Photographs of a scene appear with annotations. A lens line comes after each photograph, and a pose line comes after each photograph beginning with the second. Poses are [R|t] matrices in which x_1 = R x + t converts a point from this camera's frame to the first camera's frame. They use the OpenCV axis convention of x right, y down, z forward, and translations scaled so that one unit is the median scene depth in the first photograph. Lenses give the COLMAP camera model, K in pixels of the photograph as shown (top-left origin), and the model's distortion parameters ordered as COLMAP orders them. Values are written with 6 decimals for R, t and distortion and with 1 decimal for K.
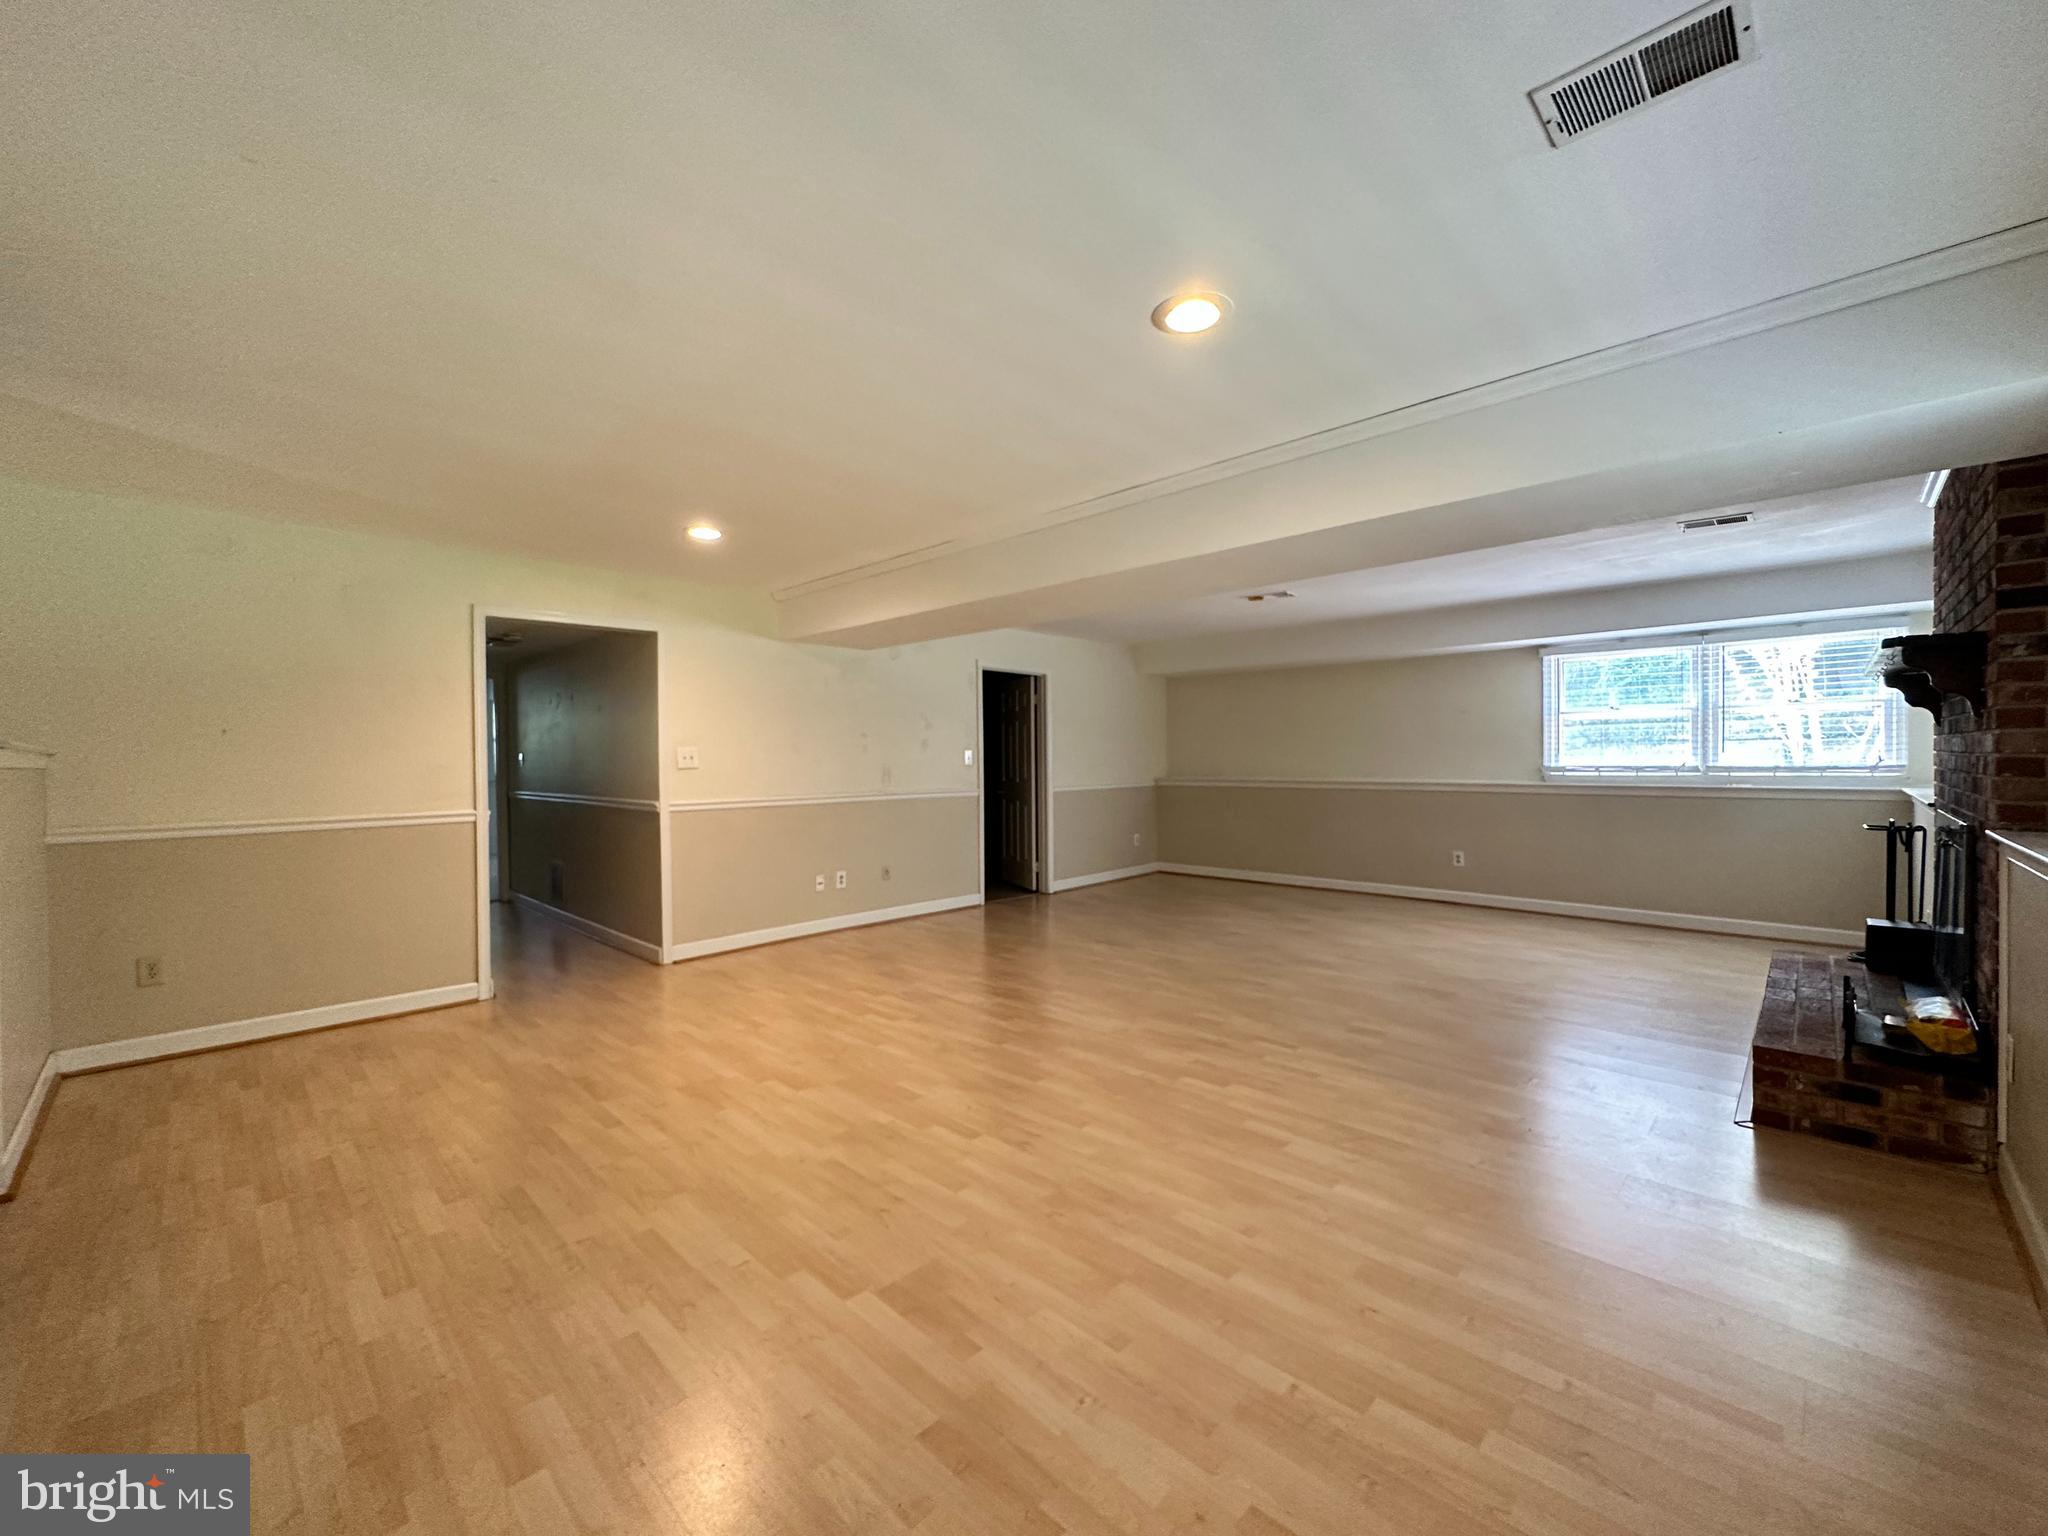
lens RADIAL K [[817.2, 0, 1021.9], [0, 817.2, 765.5], [0, 0, 1]] dist [-0.002153, 0.000223]
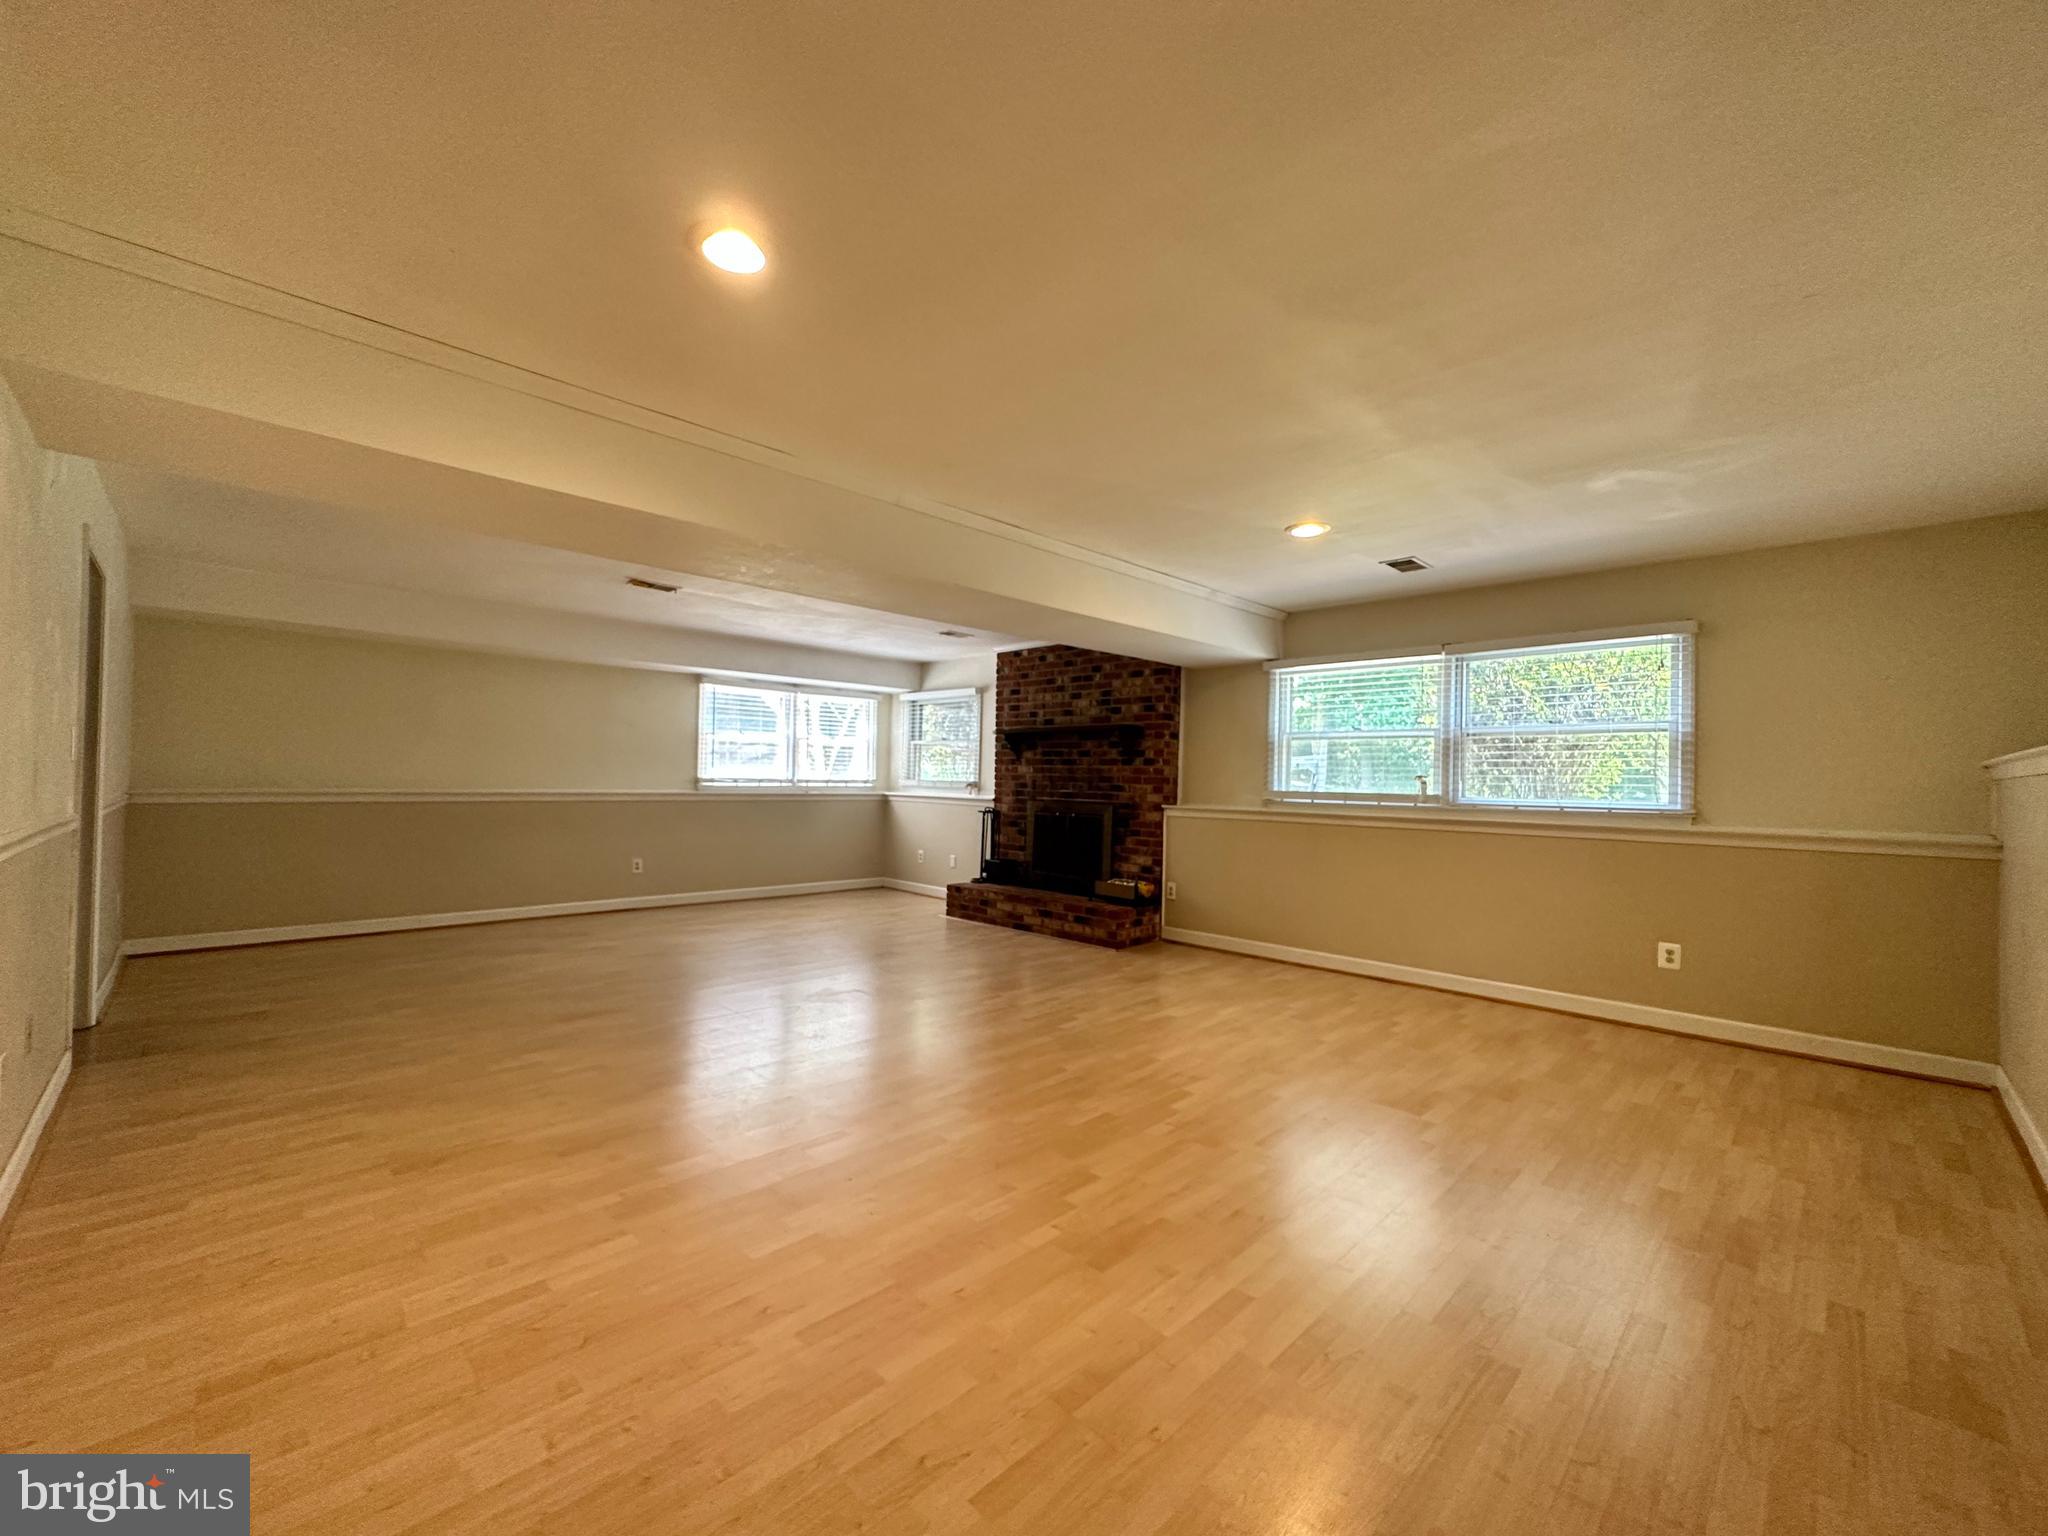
lens RADIAL K [[817.2, 0, 1026.1], [0, 817.2, 770.5], [0, 0, 1]] dist [-0.002153, 0.000223]
pose [[0.016869, 0.021397, 0.999629, -1.114230], [-0.010602, 0.999719, -0.021220, 0.022723], [-0.999801, -0.010240, 0.017091, 1.101208]]
